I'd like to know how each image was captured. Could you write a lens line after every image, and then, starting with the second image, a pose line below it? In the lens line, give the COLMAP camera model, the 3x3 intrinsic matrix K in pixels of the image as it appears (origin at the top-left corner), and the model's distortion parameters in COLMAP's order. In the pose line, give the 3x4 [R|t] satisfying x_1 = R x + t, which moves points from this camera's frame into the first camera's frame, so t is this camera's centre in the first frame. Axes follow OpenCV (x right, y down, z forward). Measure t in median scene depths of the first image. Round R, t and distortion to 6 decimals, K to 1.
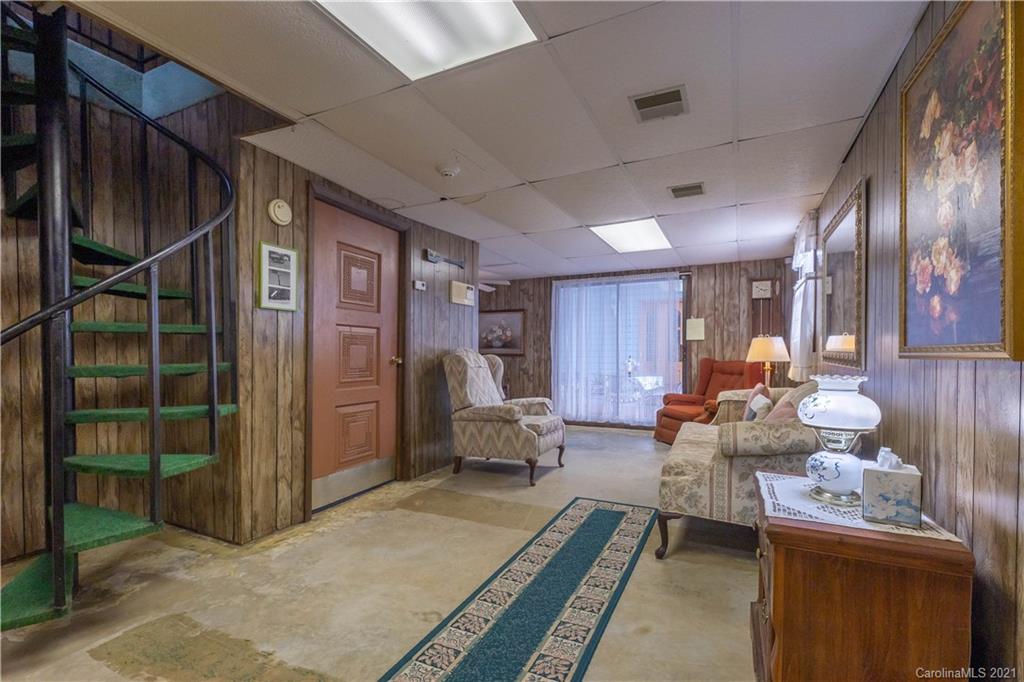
lens RADIAL K [[468.0, 0, 510.0], [0, 468.0, 349.7], [0, 0, 1]] dist [0.011112, -0.000165]
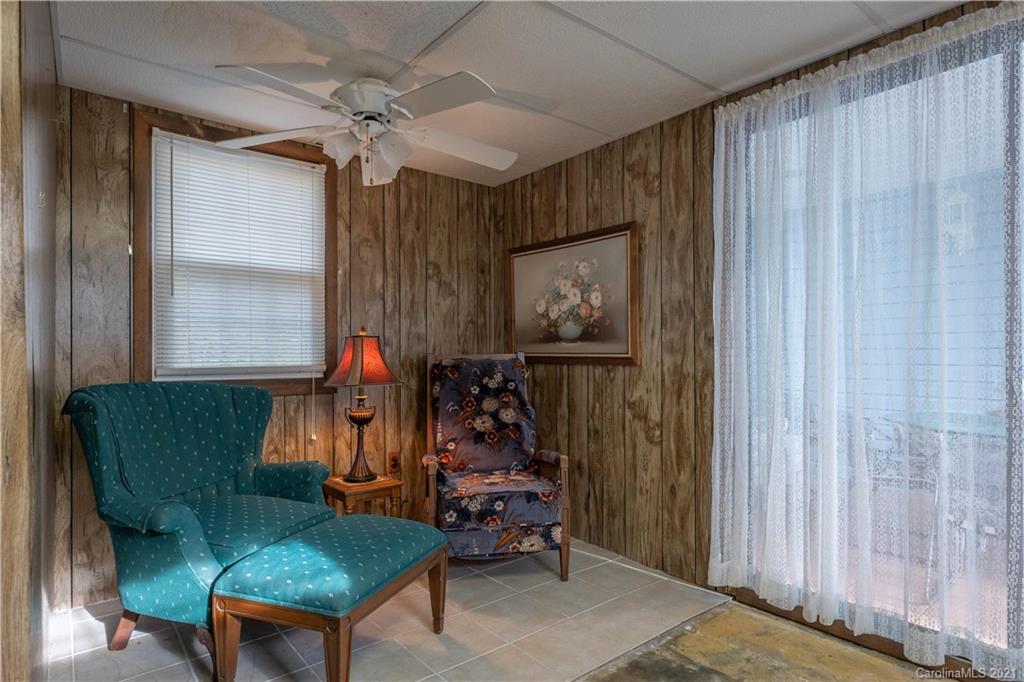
lens RADIAL K [[553.4, 0, 515.9], [0, 553.4, 346.3], [0, 0, 1]] dist [0.003686, 0.000345]
pose [[0.902562, -0.006838, -0.430505, 0.122206], [0.002885, 0.999947, -0.009835, 0.004405], [0.430549, 0.007635, 0.902535, 0.610401]]
